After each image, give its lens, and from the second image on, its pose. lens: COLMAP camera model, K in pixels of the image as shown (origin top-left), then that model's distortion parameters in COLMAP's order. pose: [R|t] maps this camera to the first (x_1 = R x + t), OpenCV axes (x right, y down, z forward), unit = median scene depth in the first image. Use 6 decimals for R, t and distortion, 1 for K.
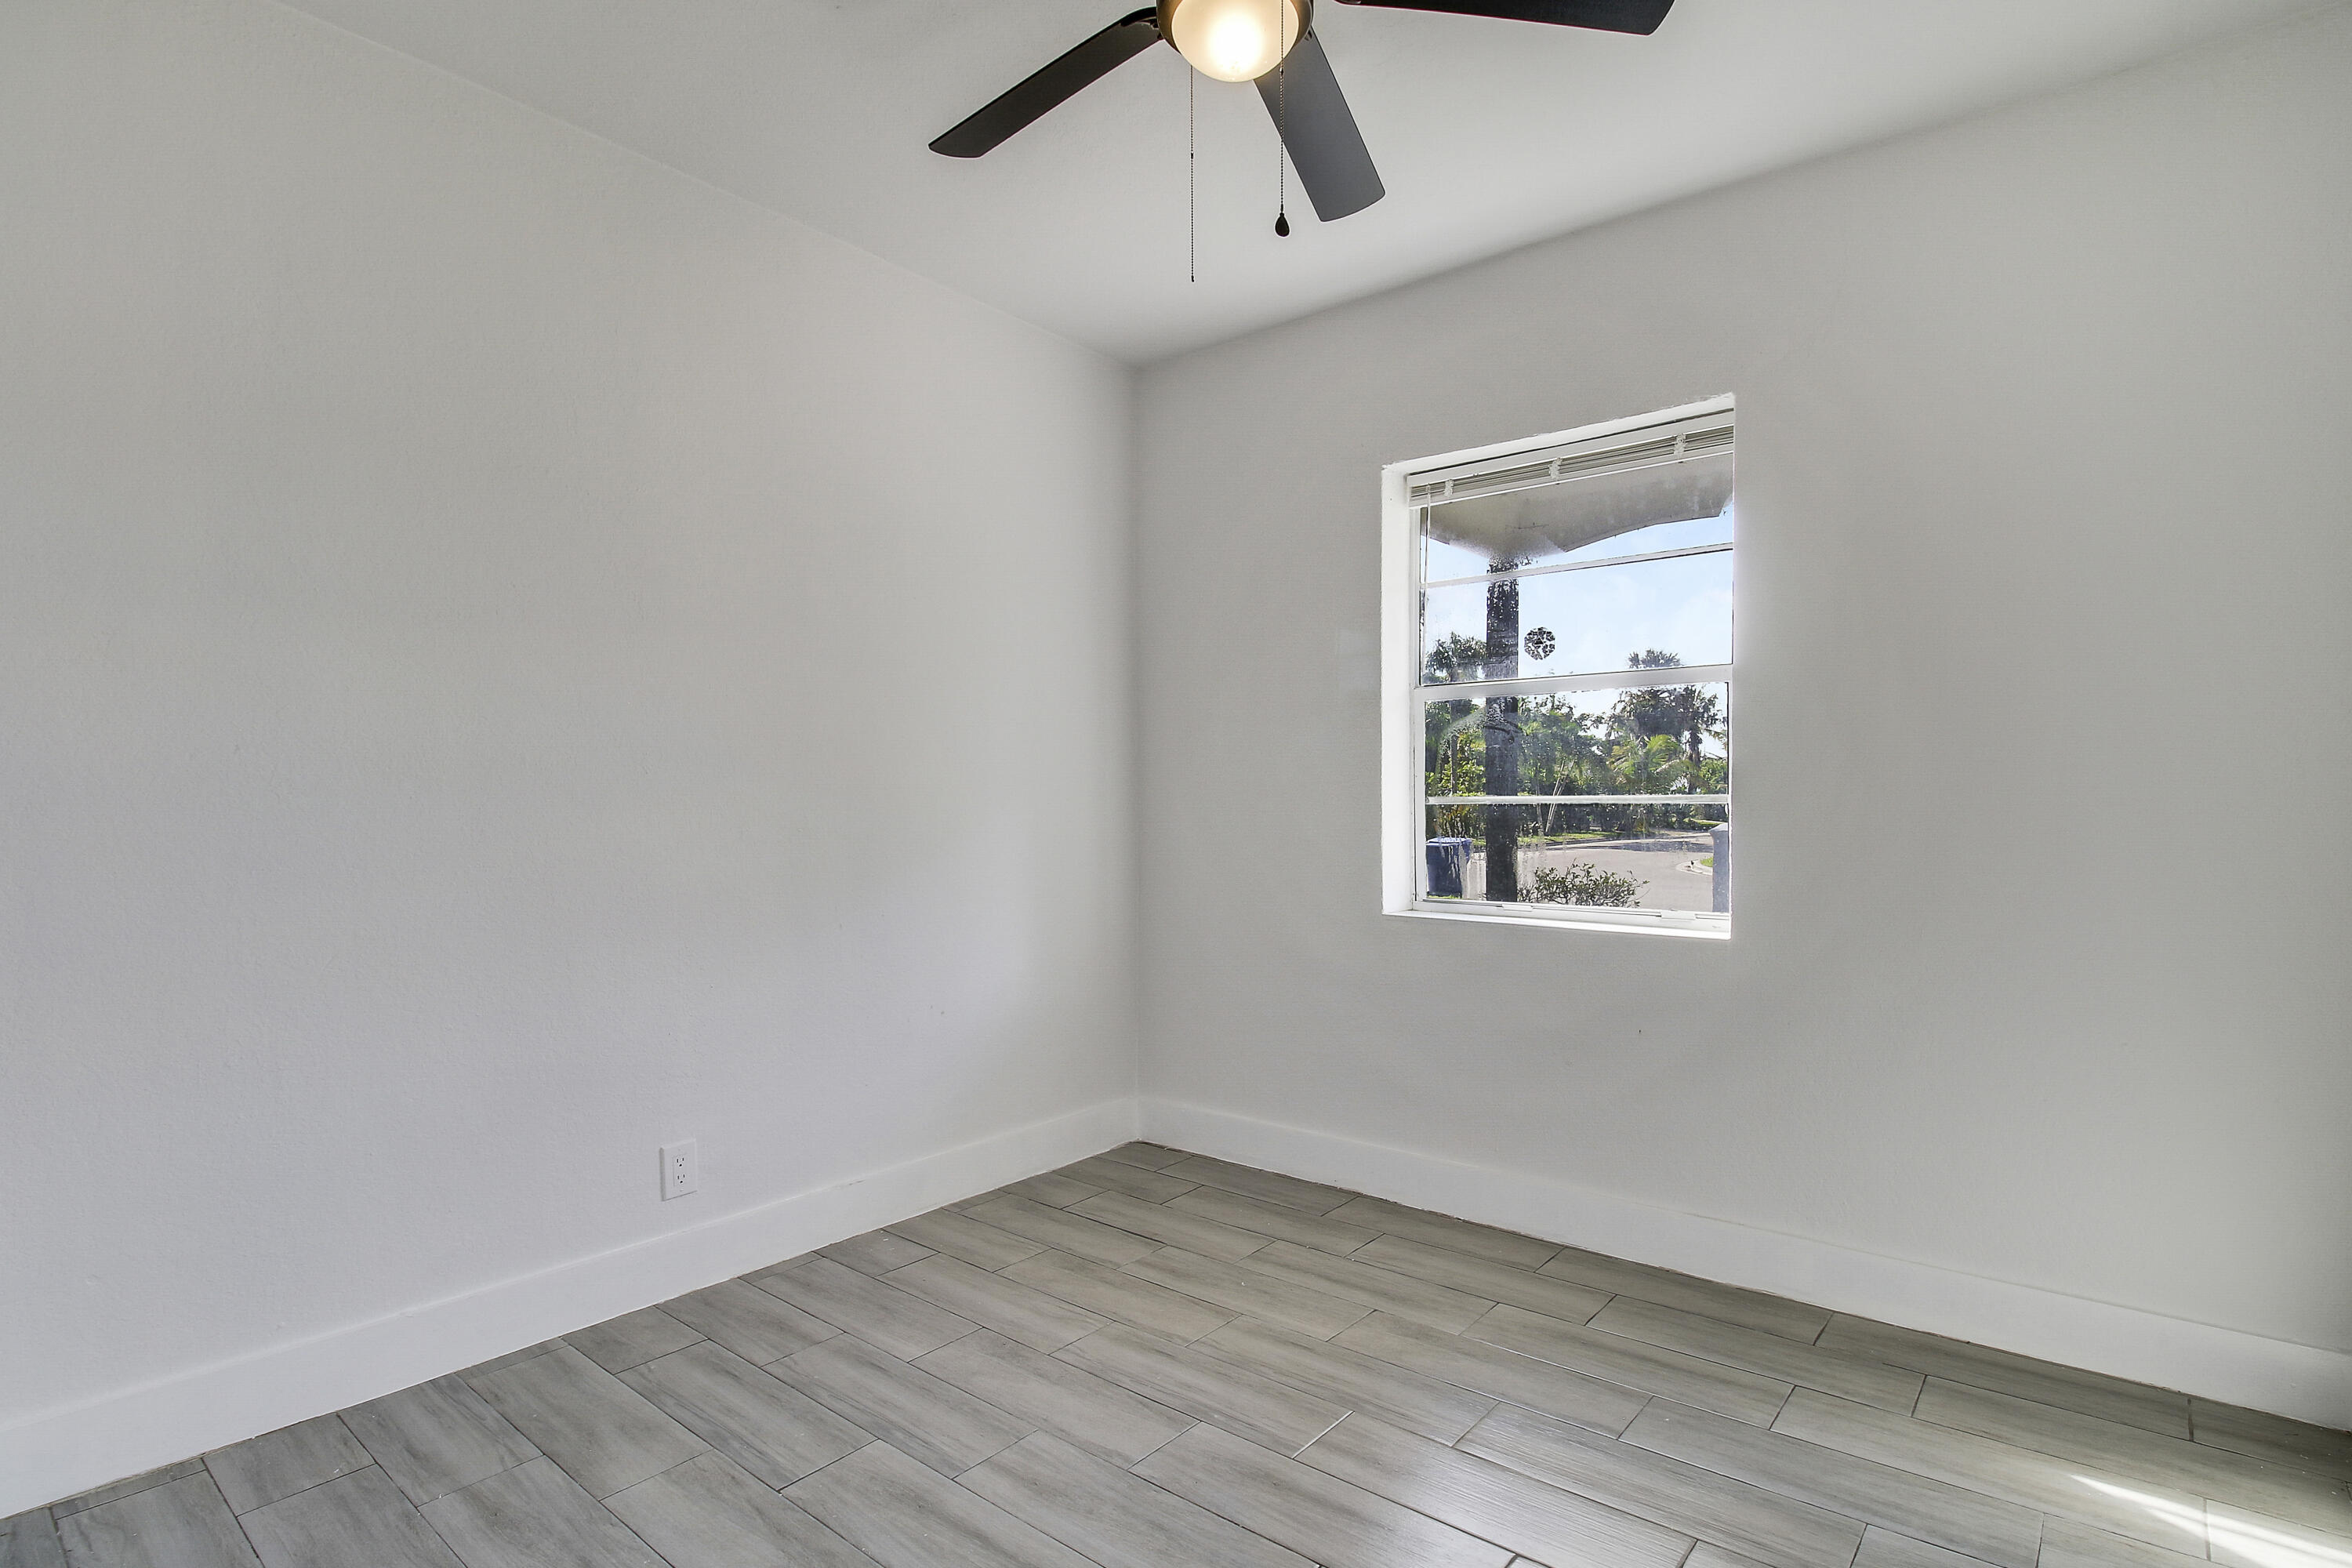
lens RADIAL K [[1114.9, 0, 1176.5], [0, 1114.9, 859.1], [0, 0, 1]] dist [0.011365, -0.000348]
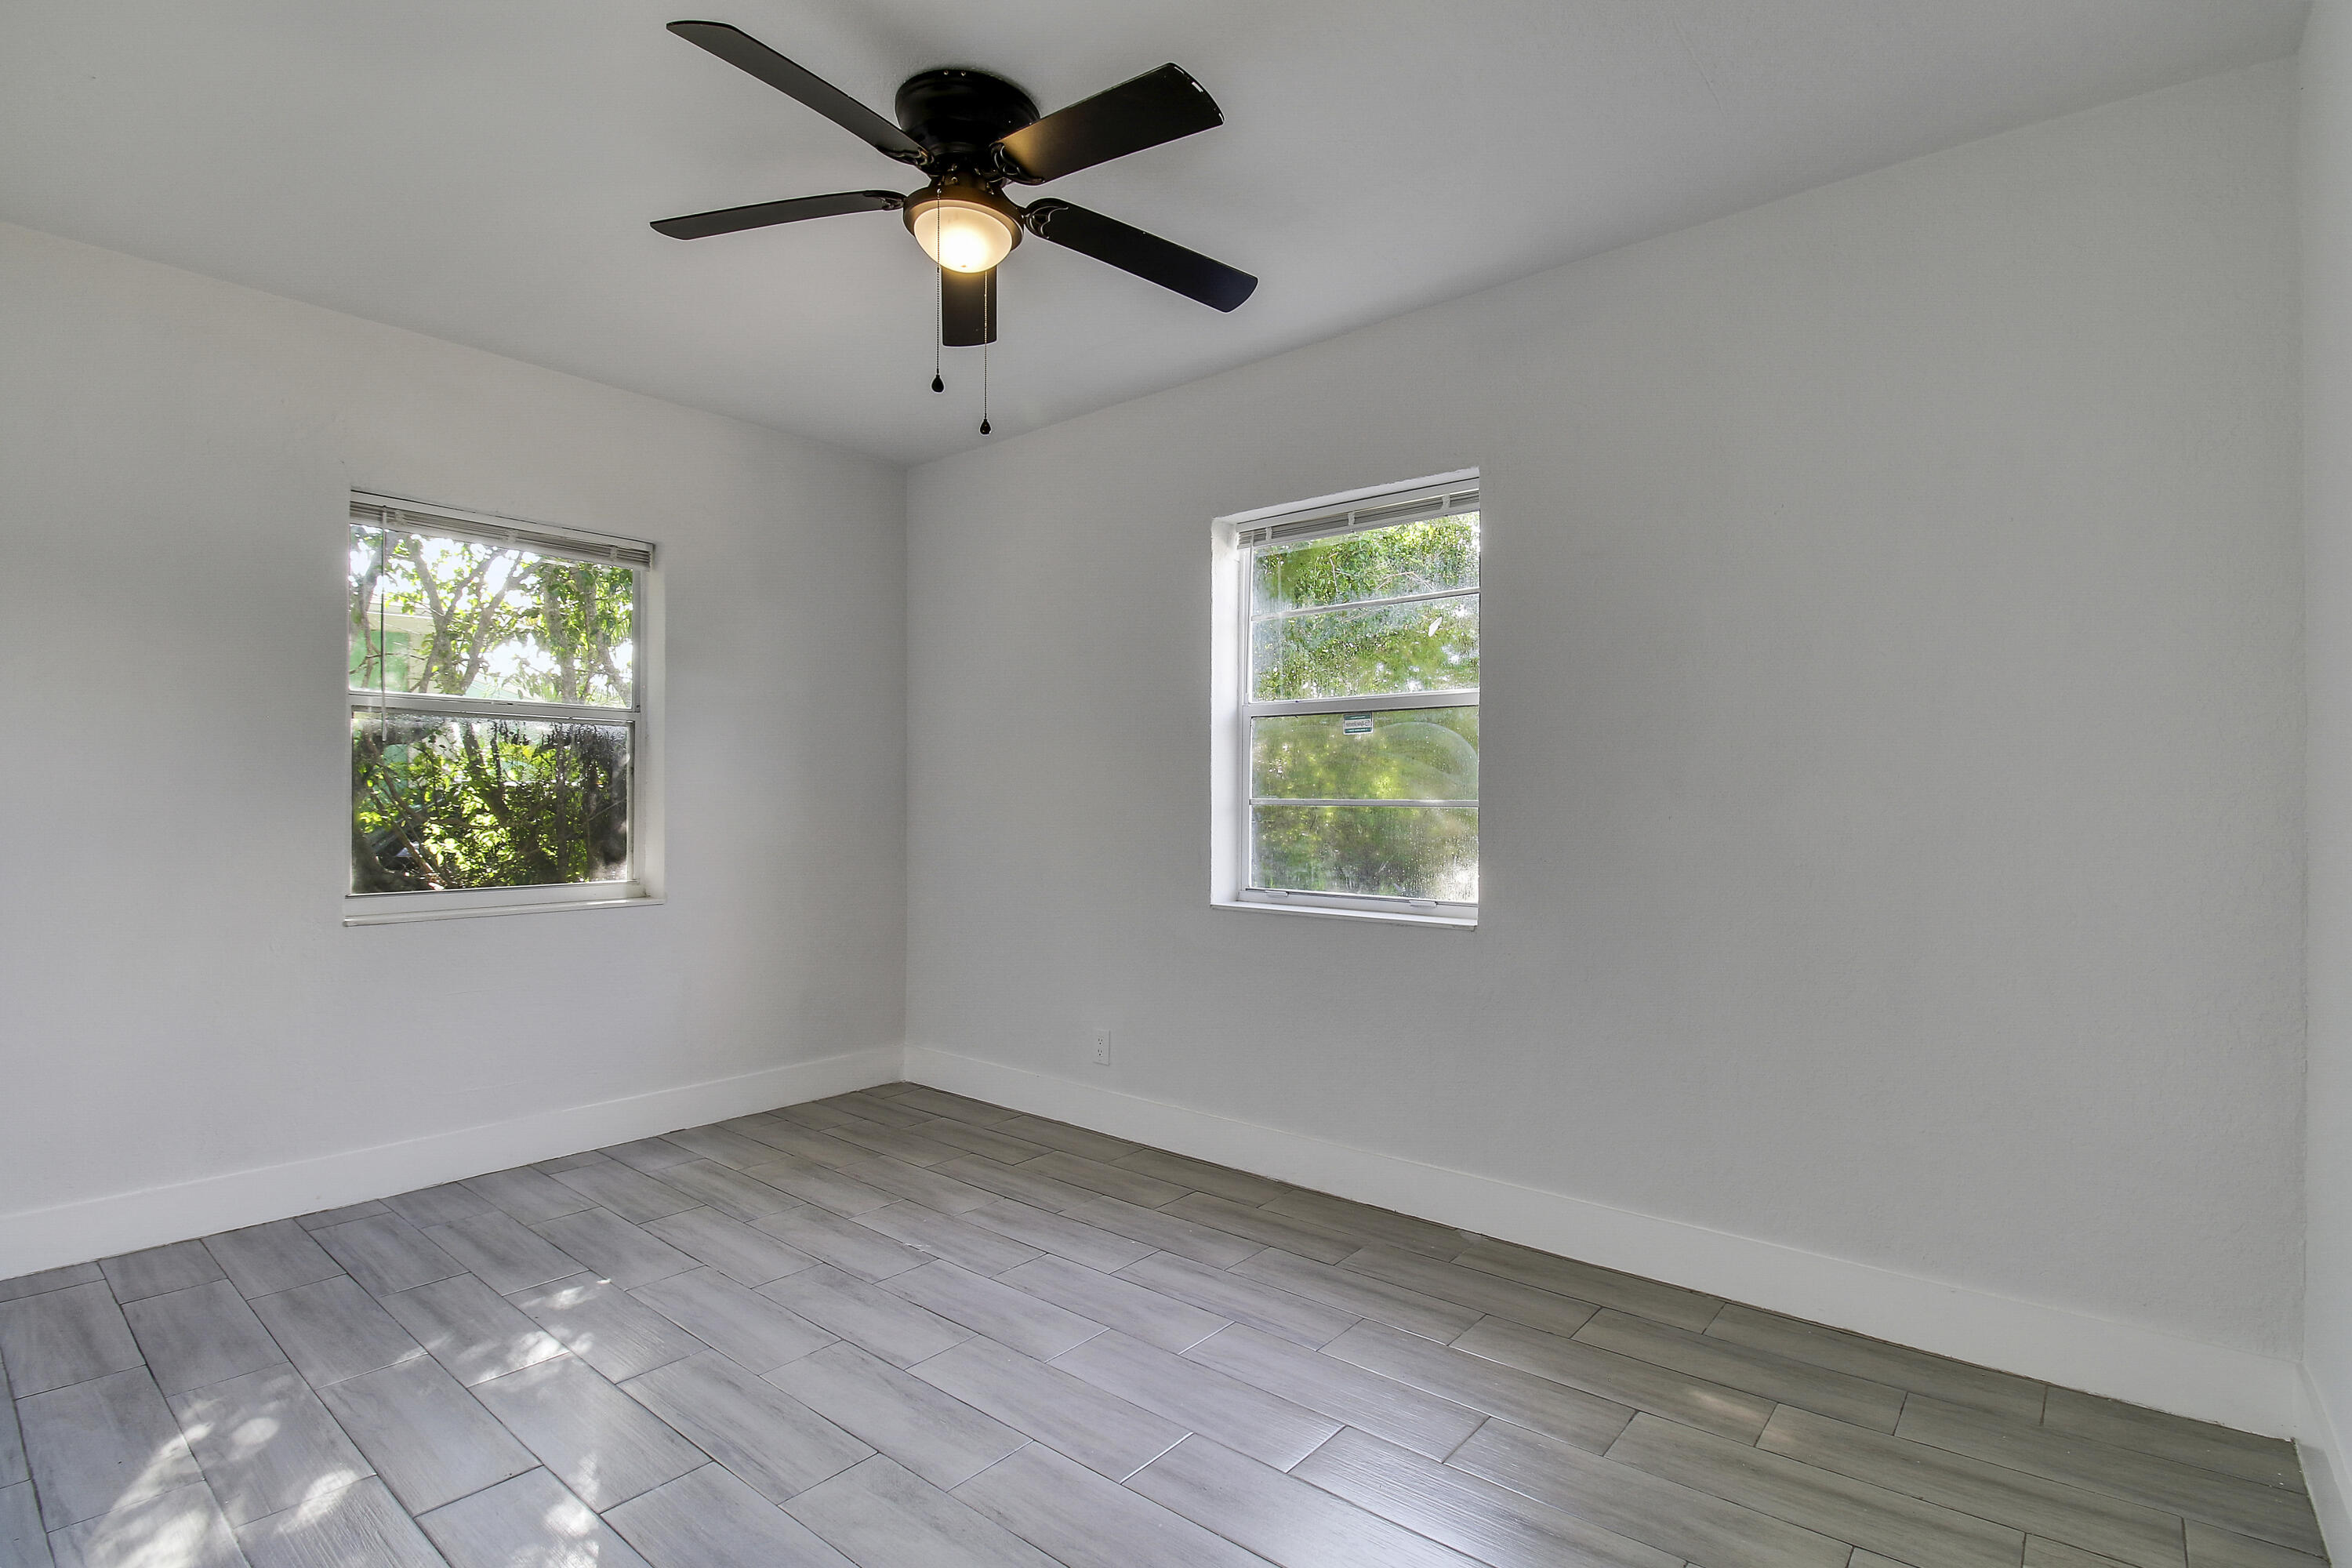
lens RADIAL K [[1112.2, 0, 1176.0], [0, 1112.2, 784.0], [0, 0, 1]] dist [0.032107, -0.039691]
pose [[0.999626, 0.009764, -0.025557, 0.196689], [-0.011557, 0.997410, -0.070998, 0.009404], [0.024798, 0.071267, 0.997149, -0.152579]]
